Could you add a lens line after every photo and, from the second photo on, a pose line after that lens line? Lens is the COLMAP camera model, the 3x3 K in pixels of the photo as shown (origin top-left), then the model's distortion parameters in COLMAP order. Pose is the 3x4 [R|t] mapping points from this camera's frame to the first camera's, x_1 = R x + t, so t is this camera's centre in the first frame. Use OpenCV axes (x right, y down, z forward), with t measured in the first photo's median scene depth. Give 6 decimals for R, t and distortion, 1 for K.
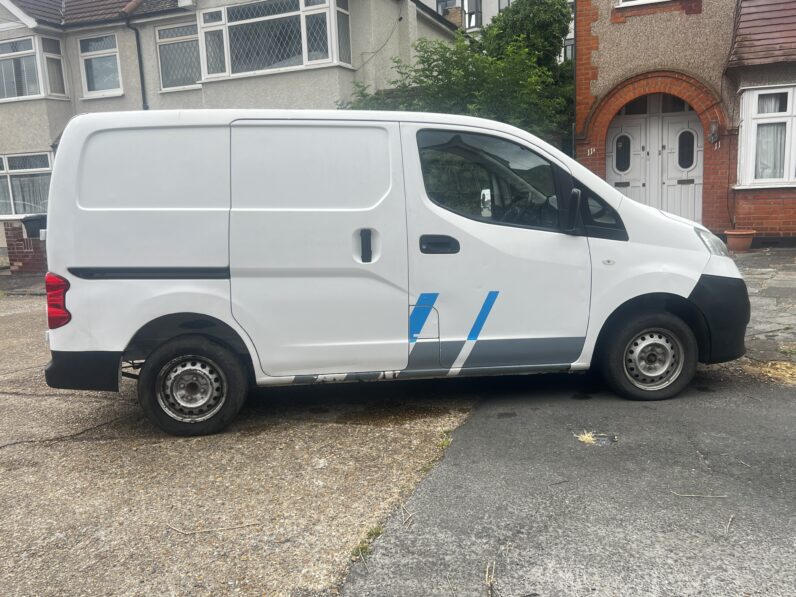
lens RADIAL K [[688.0, 0, 398.9], [0, 688.0, 292.4], [0, 0, 1]] dist [0.058886, -0.055057]
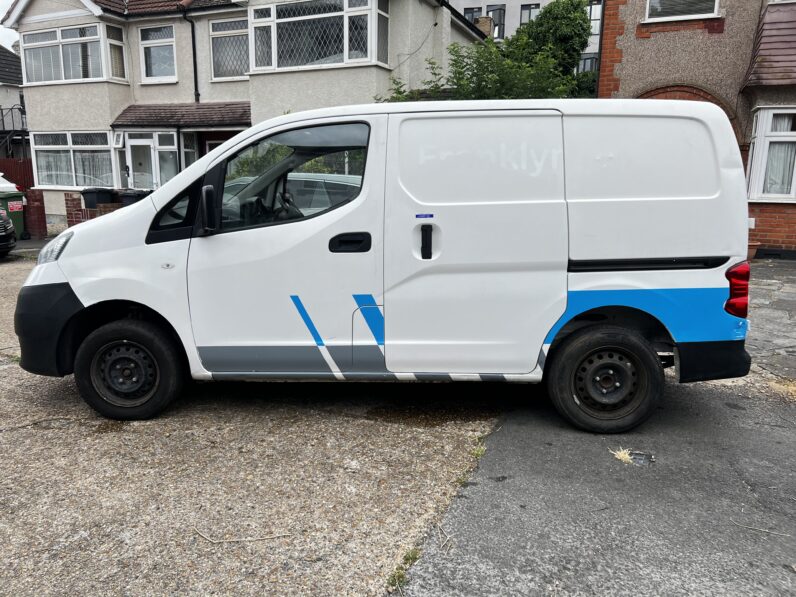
lens RADIAL K [[605.7, 0, 398.3], [0, 605.7, 293.9], [0, 0, 1]] dist [0.065136, -0.070128]
pose [[0.997945, 0.061066, -0.019419, -0.042648], [-0.060334, 0.997520, 0.036240, -0.029573], [0.021584, -0.034994, 0.999154, 0.130867]]
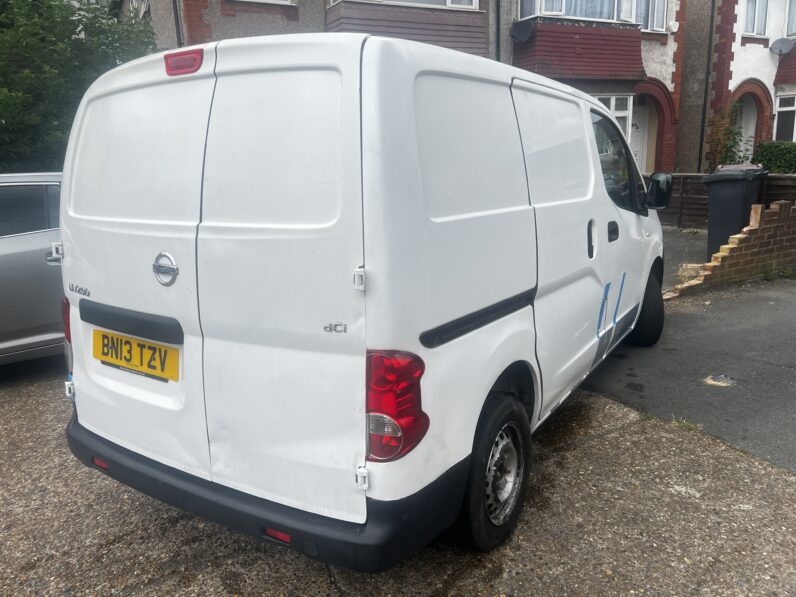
lens RADIAL K [[605.7, 0, 398.3], [0, 605.7, 293.9], [0, 0, 1]] dist [0.065136, -0.070128]
pose [[0.635333, -0.158756, 0.755743, -0.814172], [0.130707, 0.986627, 0.097375, -0.110014], [-0.761096, 0.036915, 0.647588, 0.702533]]
